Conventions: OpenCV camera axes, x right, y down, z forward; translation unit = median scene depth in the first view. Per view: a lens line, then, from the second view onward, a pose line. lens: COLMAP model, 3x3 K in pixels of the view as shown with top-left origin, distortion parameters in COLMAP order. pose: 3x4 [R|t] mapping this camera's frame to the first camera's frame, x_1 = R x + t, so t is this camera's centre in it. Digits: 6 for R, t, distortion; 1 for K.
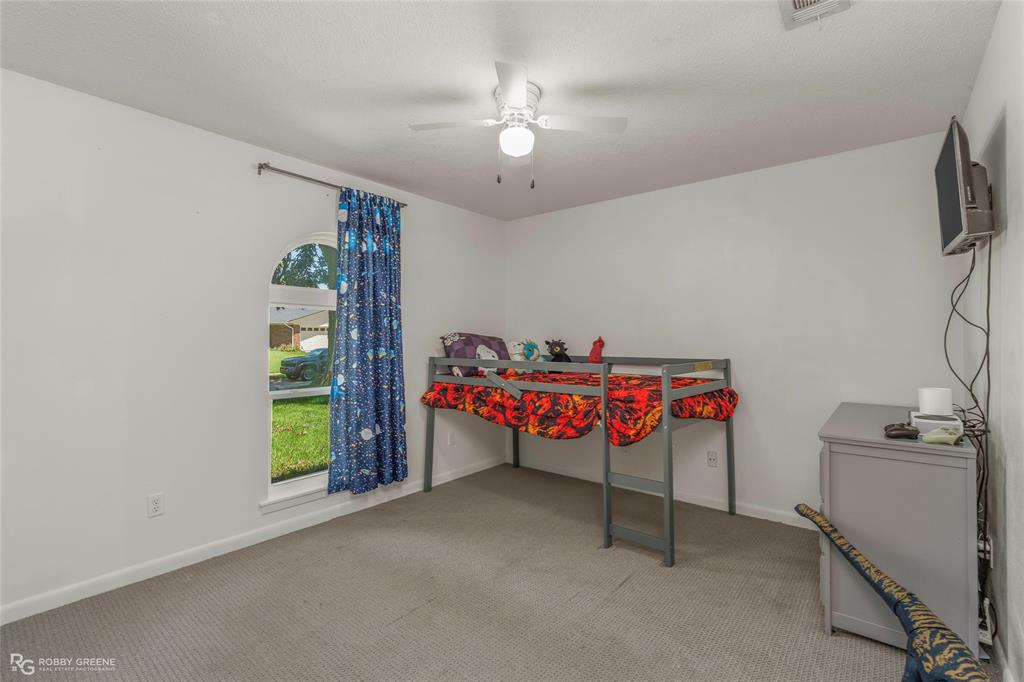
lens RADIAL K [[464.8, 0, 509.5], [0, 464.8, 337.3], [0, 0, 1]] dist [-0.008155, 0.002112]
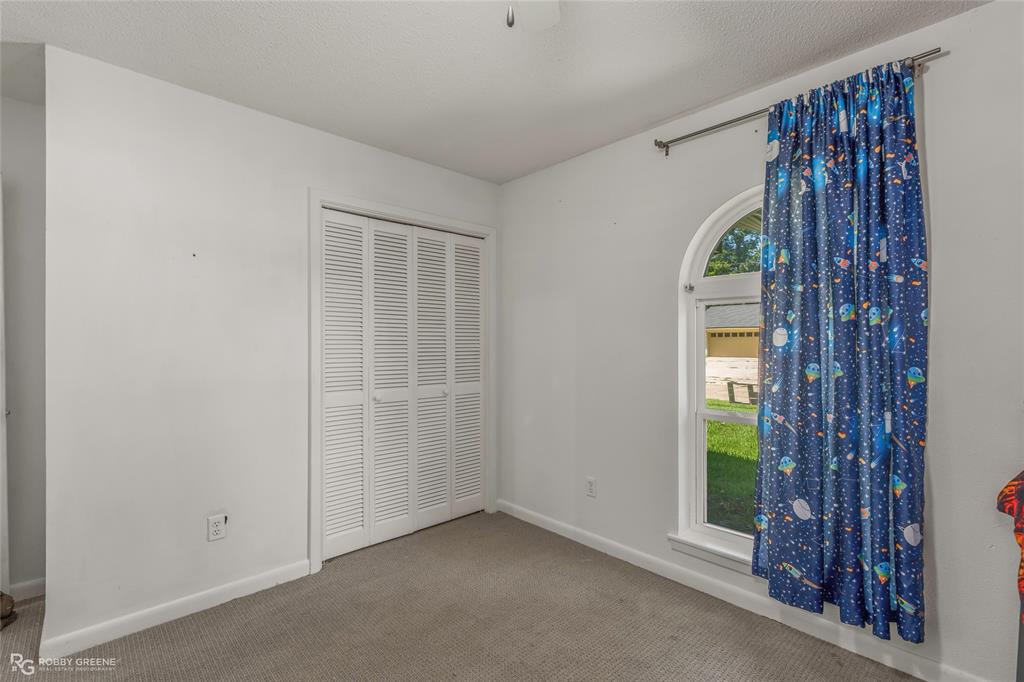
lens RADIAL K [[464.8, 0, 506.8], [0, 464.8, 335.8], [0, 0, 1]] dist [-0.008155, 0.002112]
pose [[-0.144316, -0.012325, -0.989455, 0.324186], [0.007599, 0.999879, -0.013563, -0.001730], [0.989502, -0.009476, -0.144205, 0.732674]]
